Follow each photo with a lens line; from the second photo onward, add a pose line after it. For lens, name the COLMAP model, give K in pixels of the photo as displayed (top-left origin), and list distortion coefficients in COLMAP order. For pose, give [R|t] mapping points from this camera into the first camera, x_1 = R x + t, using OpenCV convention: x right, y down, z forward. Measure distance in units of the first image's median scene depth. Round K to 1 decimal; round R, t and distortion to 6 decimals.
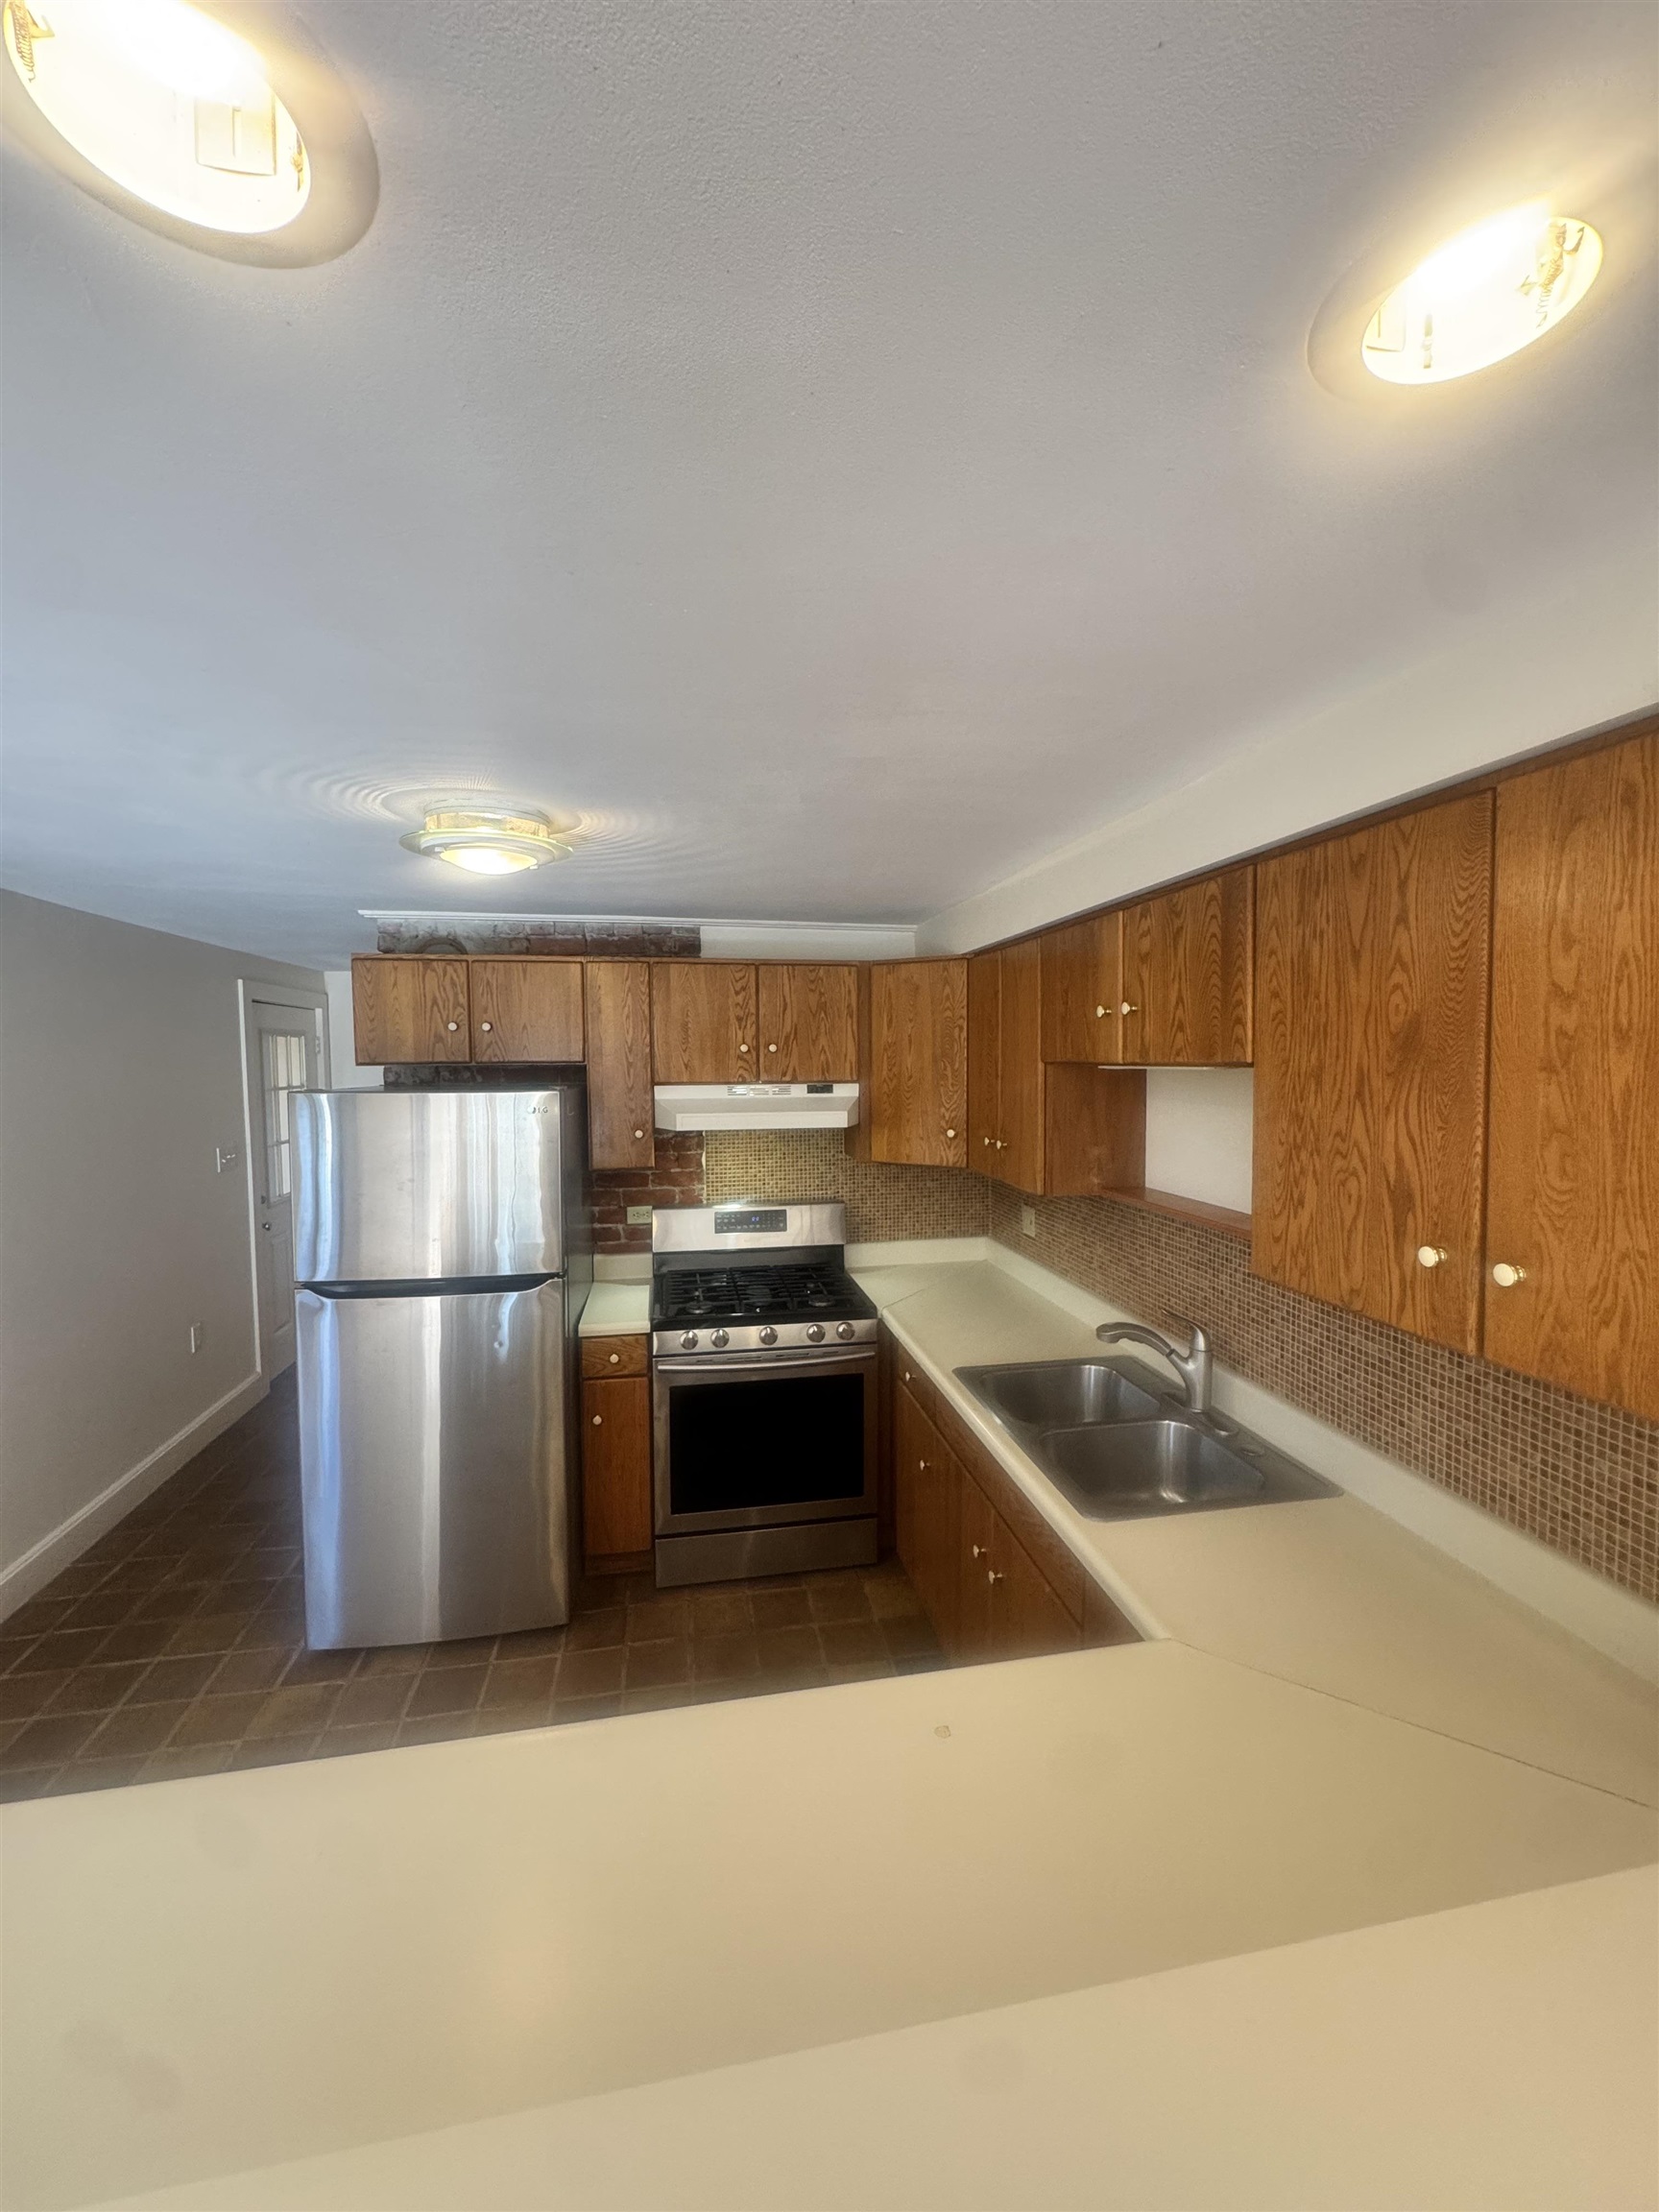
lens RADIAL K [[876.1, 0, 829.5], [0, 876.1, 1106.0], [0, 0, 1]] dist [-0.003029, 0.000212]
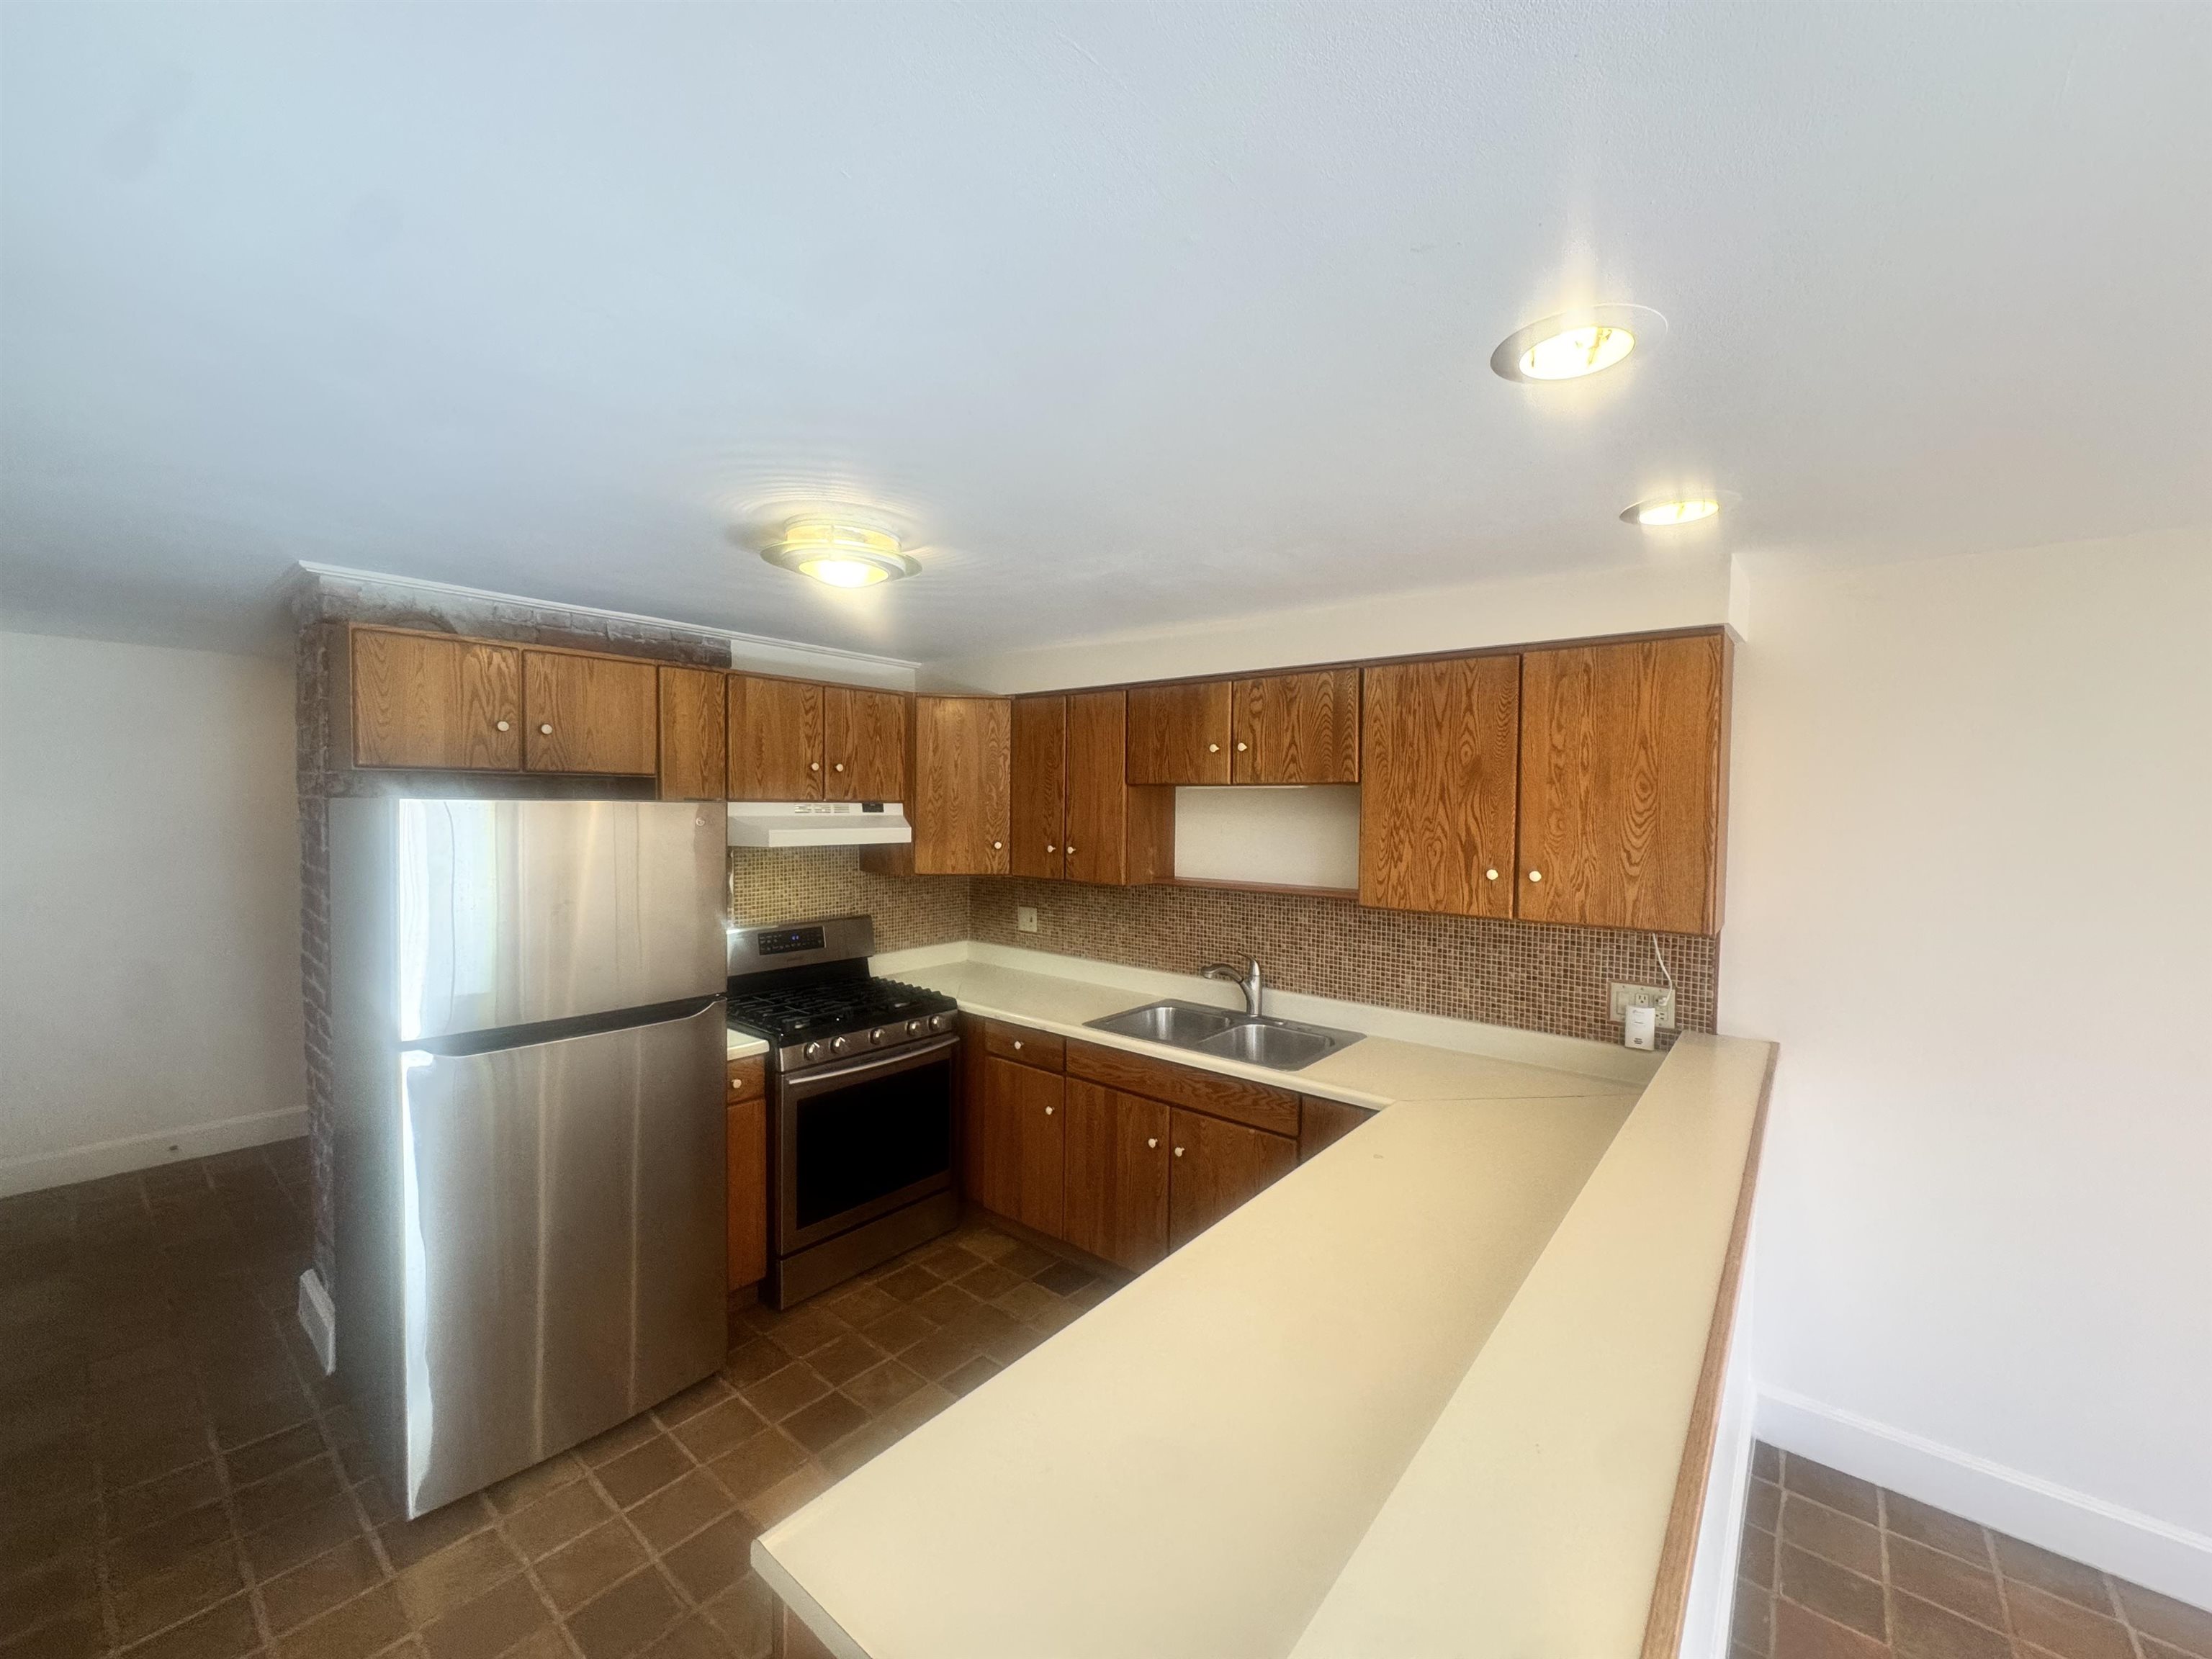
lens RADIAL K [[876.1, 0, 1103.8], [0, 876.1, 831.3], [0, 0, 1]] dist [-0.003029, 0.000212]
pose [[0.767675, -0.007465, 0.640796, -0.526575], [0.020096, 0.999721, -0.012429, 0.030762], [-0.640524, 0.022419, 0.767611, 0.000960]]
